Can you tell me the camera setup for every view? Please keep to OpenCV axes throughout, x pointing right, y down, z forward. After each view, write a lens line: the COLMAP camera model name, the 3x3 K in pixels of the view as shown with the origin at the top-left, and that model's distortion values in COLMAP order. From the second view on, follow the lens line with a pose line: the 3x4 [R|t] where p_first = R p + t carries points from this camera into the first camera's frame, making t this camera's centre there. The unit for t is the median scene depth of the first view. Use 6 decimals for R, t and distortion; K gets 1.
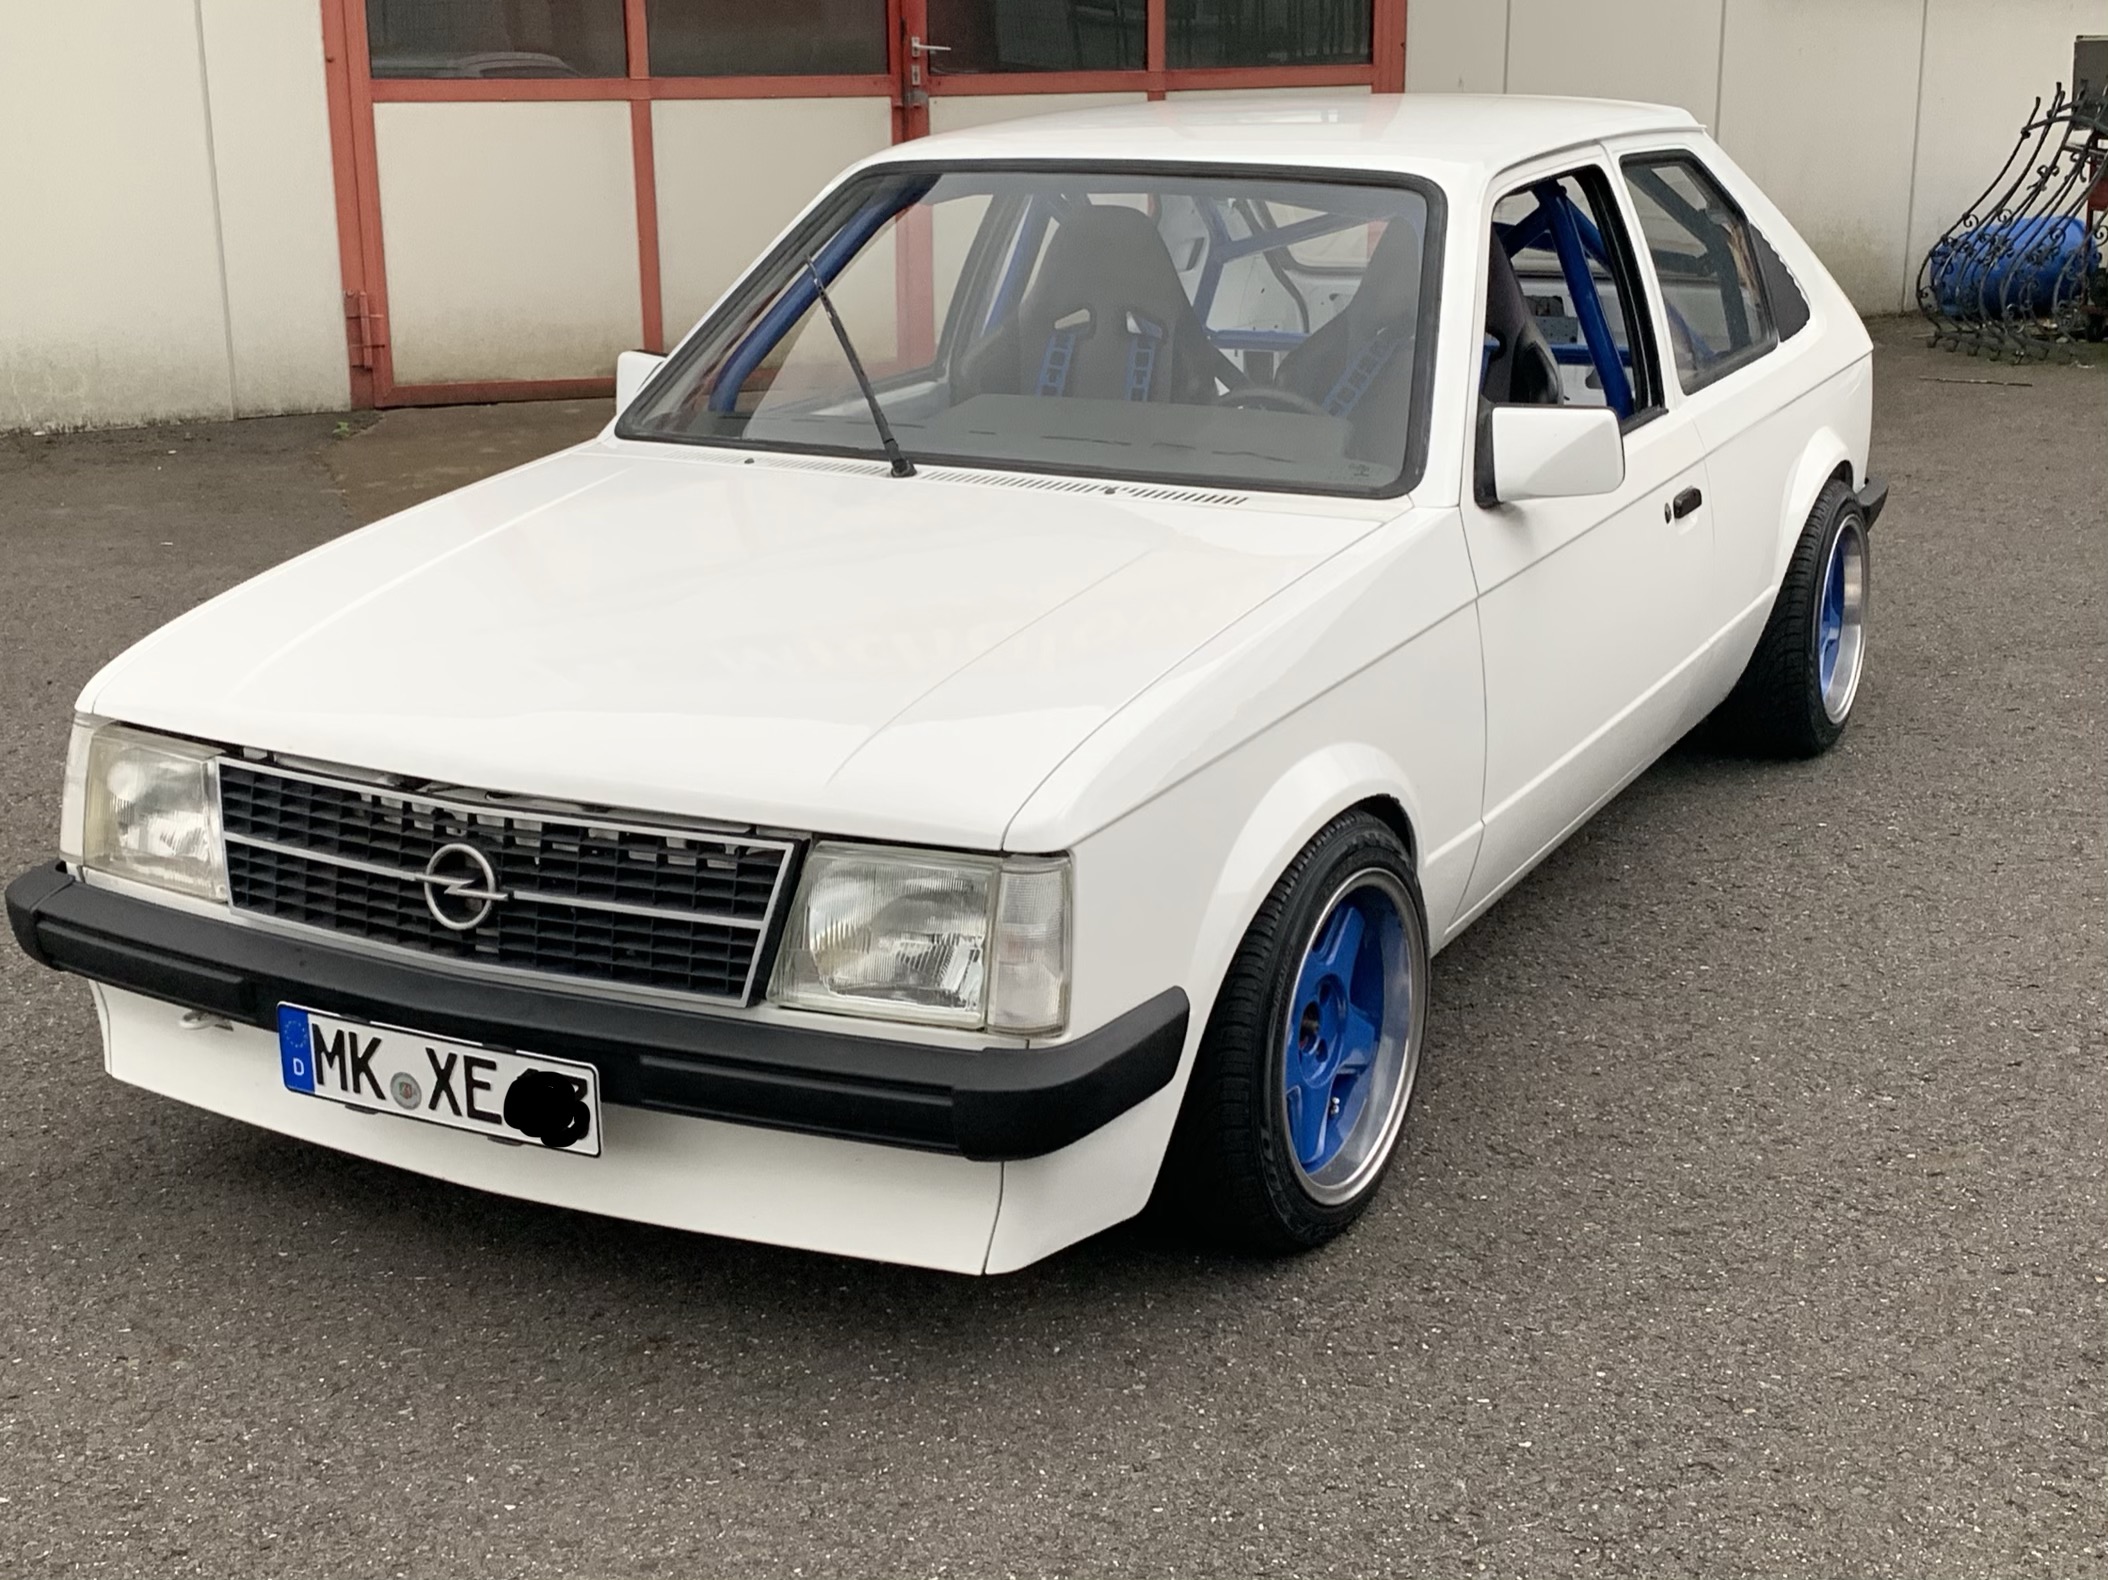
lens RADIAL K [[2746.4, 0, 1055.7], [0, 2746.4, 796.1], [0, 0, 1]] dist [0.001317, 0.000000]
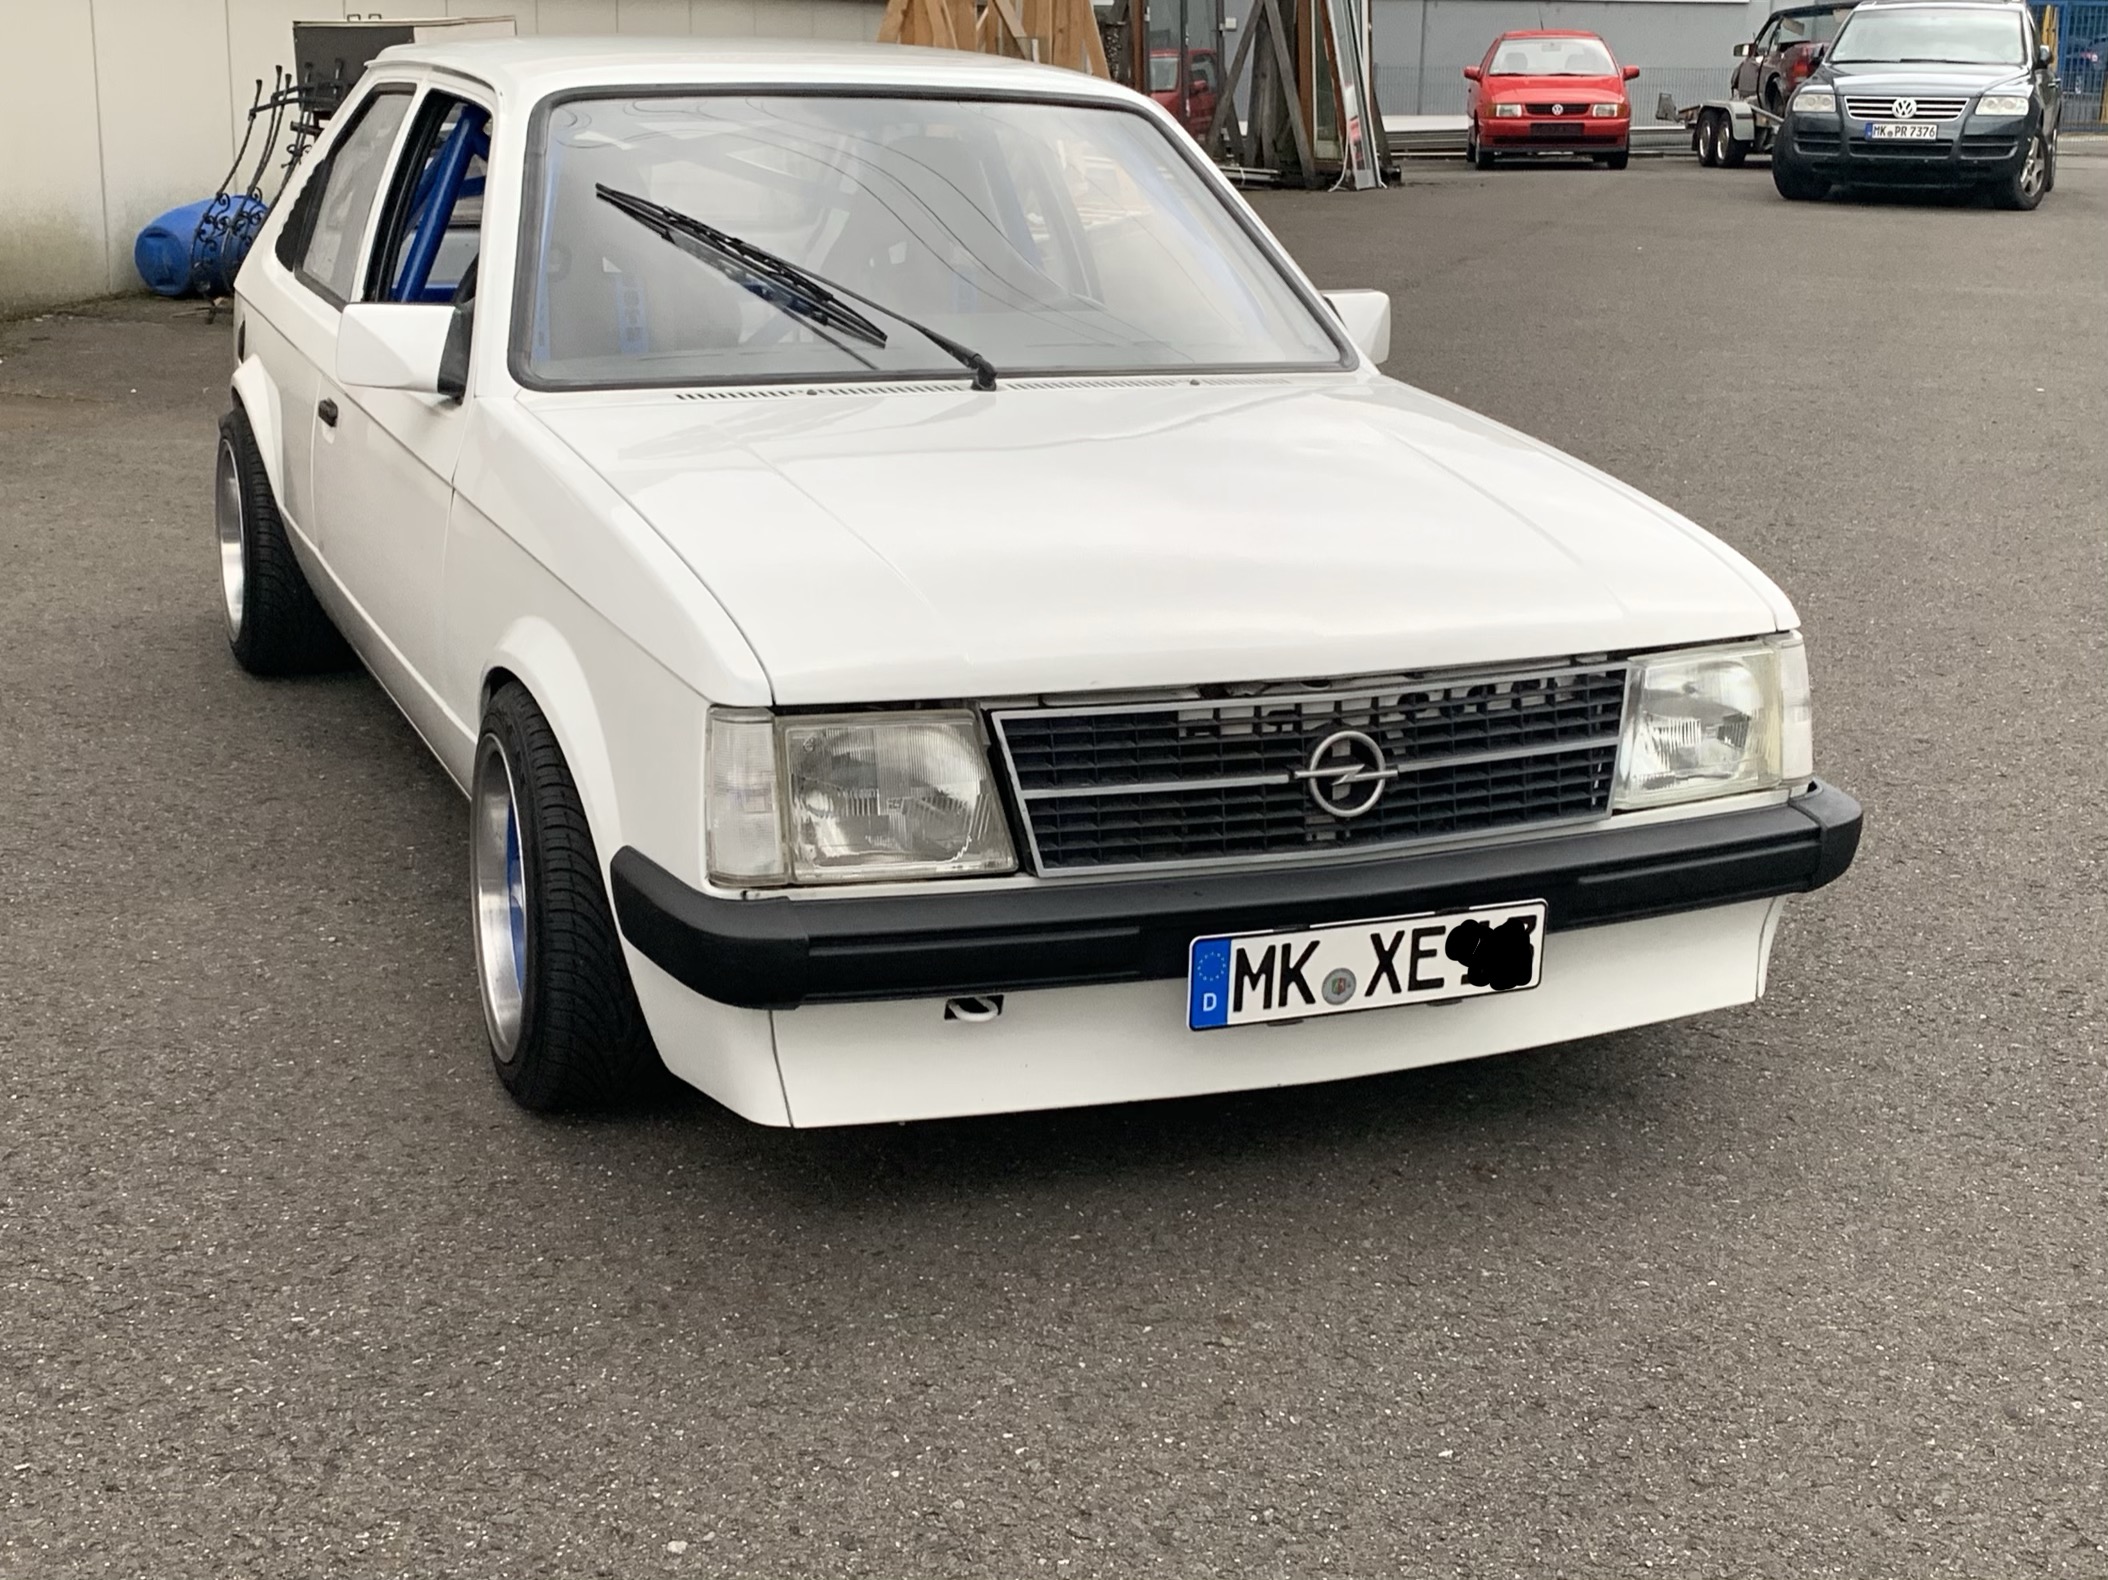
lens RADIAL K [[2746.4, 0, 1034.8], [0, 2746.4, 786.5], [0, 0, 1]] dist [0.001317, 0.000000]
pose [[0.648185, -0.180915, 0.739680, -1.028981], [0.186880, 0.979454, 0.075796, -0.059442], [-0.738195, 0.089102, 0.668677, 0.410207]]
